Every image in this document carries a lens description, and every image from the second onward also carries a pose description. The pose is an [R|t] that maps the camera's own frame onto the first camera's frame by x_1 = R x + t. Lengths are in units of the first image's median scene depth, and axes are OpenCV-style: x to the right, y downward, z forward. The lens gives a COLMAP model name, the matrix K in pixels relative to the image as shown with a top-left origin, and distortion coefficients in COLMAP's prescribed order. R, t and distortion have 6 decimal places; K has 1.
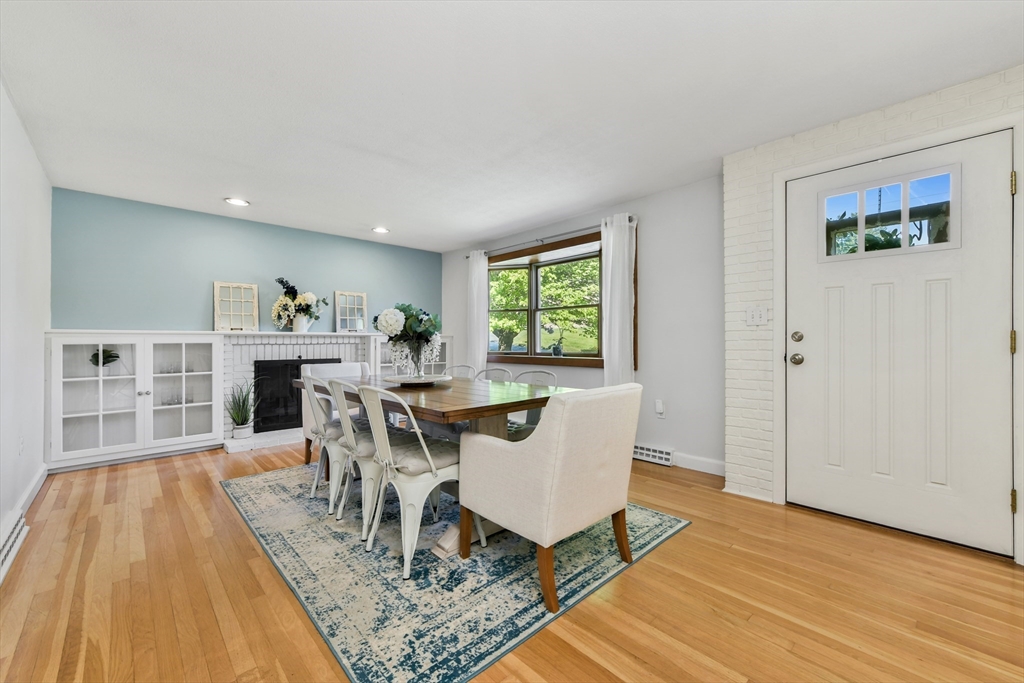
lens RADIAL K [[409.2, 0, 512.0], [0, 409.2, 341.5], [0, 0, 1]] dist [0.001977, 0.000426]
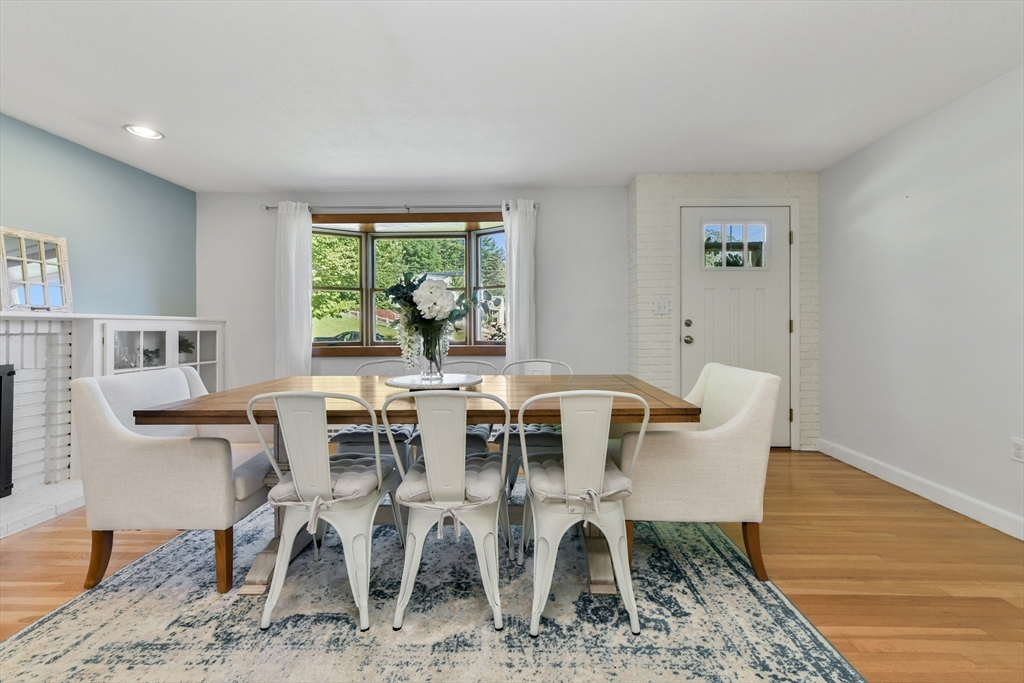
lens RADIAL K [[421.7, 0, 511.8], [0, 421.7, 326.8], [0, 0, 1]] dist [0.001008, 0.000273]
pose [[0.702235, -0.000326, 0.711945, -0.778401], [0.005121, 0.999976, -0.004593, 0.004034], [-0.711927, 0.006871, 0.702220, 0.475151]]
